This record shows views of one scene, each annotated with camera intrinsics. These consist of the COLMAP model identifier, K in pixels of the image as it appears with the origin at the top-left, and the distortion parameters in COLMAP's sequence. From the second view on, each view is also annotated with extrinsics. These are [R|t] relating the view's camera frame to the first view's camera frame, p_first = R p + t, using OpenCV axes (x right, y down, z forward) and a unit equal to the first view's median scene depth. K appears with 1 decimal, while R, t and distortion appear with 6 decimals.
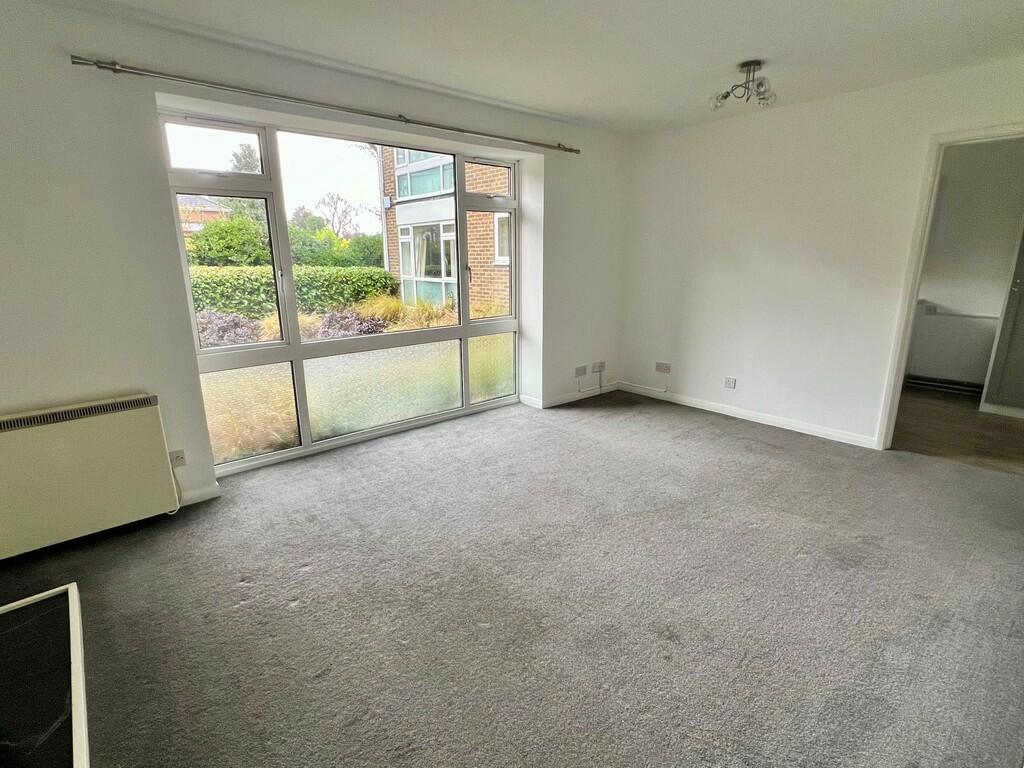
lens RADIAL K [[506.3, 0, 512.7], [0, 506.3, 385.7], [0, 0, 1]] dist [0.000934, 0.001271]
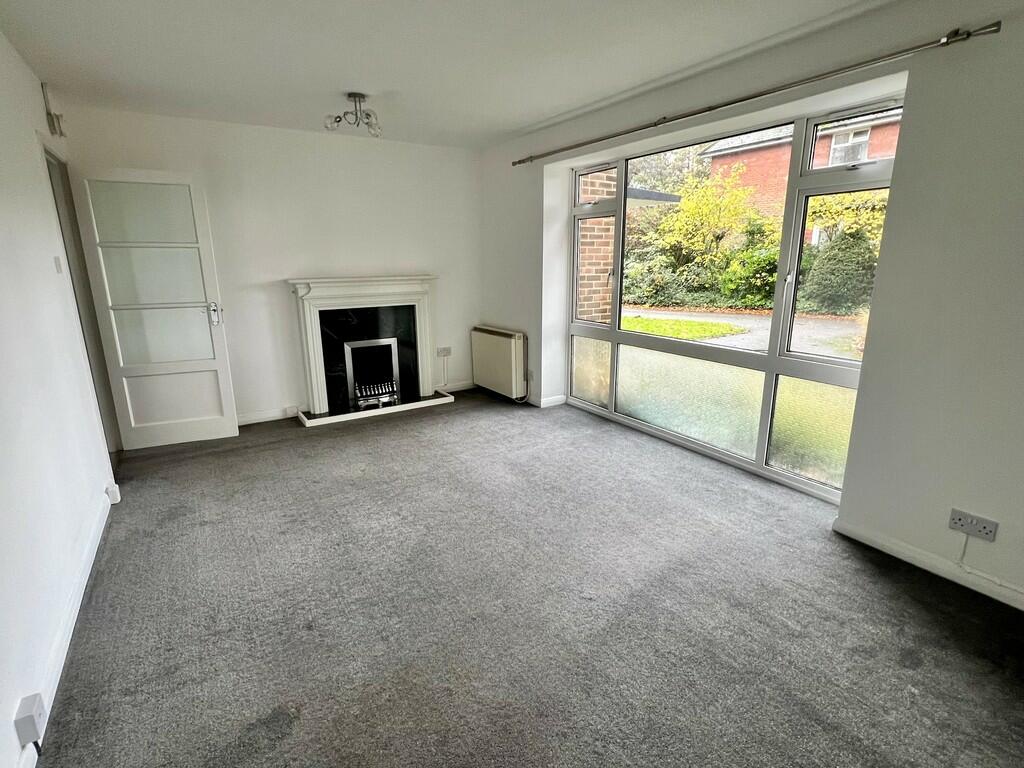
lens RADIAL K [[506.3, 0, 514.1], [0, 506.3, 383.2], [0, 0, 1]] dist [0.000934, 0.001271]
pose [[-0.143036, 0.239538, -0.960293, 0.745899], [-0.251482, 0.929628, 0.269348, -0.206117], [0.957234, 0.280023, -0.072731, 0.787102]]
